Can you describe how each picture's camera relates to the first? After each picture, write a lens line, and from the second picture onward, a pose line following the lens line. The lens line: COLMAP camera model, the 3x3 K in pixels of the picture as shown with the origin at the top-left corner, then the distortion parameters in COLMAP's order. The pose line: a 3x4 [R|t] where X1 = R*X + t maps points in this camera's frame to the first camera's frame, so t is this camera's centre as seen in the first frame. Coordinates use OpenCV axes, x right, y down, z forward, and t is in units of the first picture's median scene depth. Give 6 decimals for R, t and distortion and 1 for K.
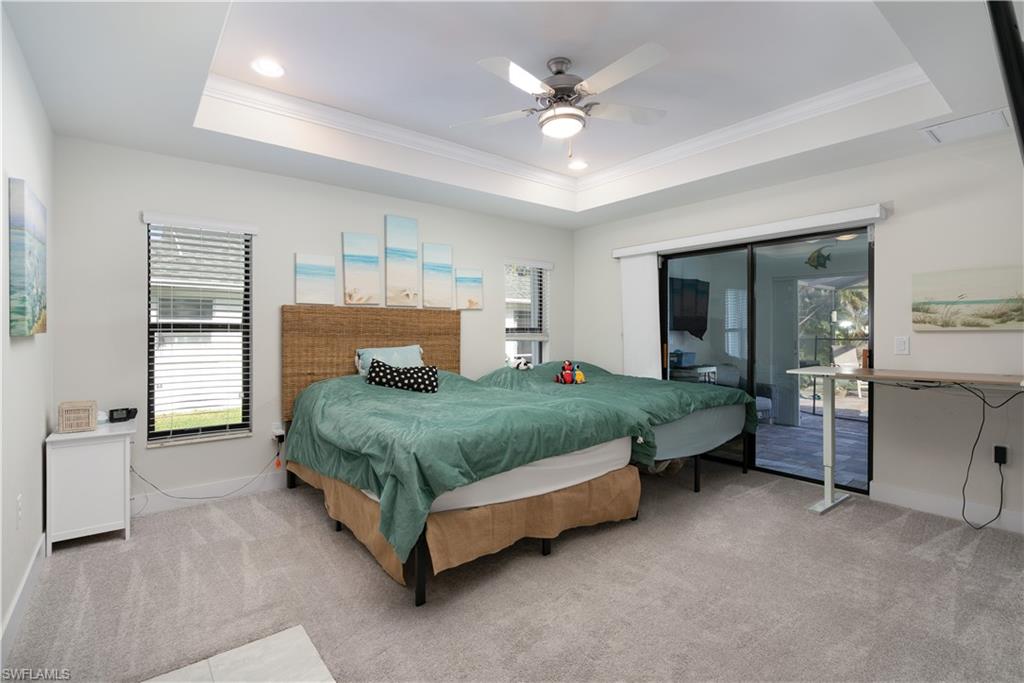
lens RADIAL K [[472.0, 0, 511.1], [0, 472.0, 333.6], [0, 0, 1]] dist [-0.005471, 0.005114]
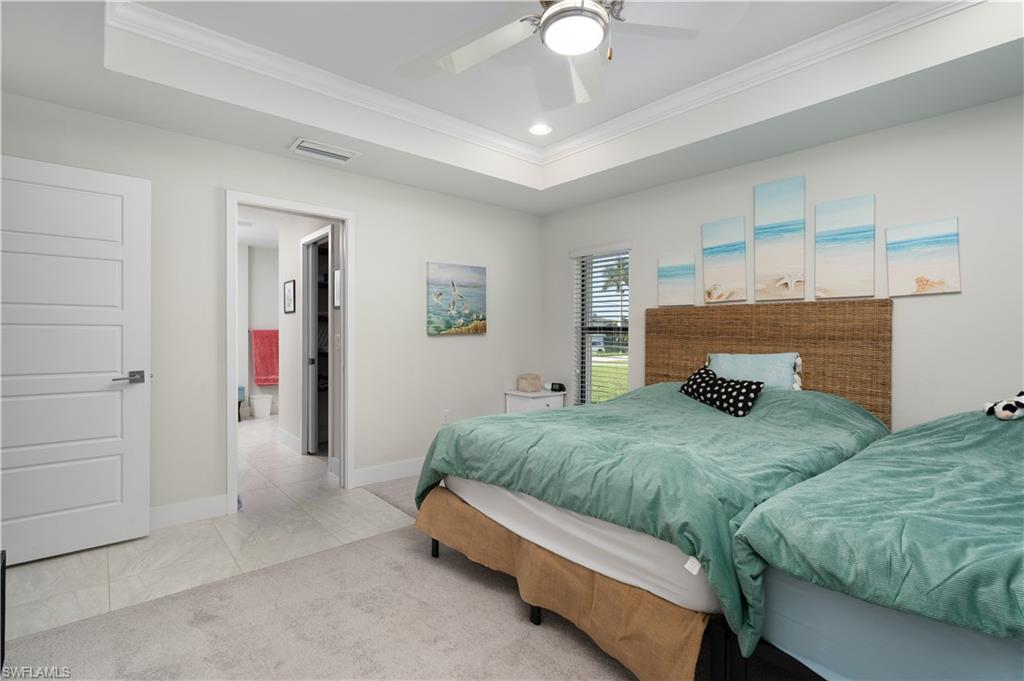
lens RADIAL K [[472.0, 0, 511.5], [0, 472.0, 334.6], [0, 0, 1]] dist [-0.005471, 0.005114]
pose [[0.056344, 0.001947, -0.998410, 0.518734], [-0.012015, 0.999927, 0.001272, 0.000717], [0.998339, 0.011924, 0.056363, 0.569621]]
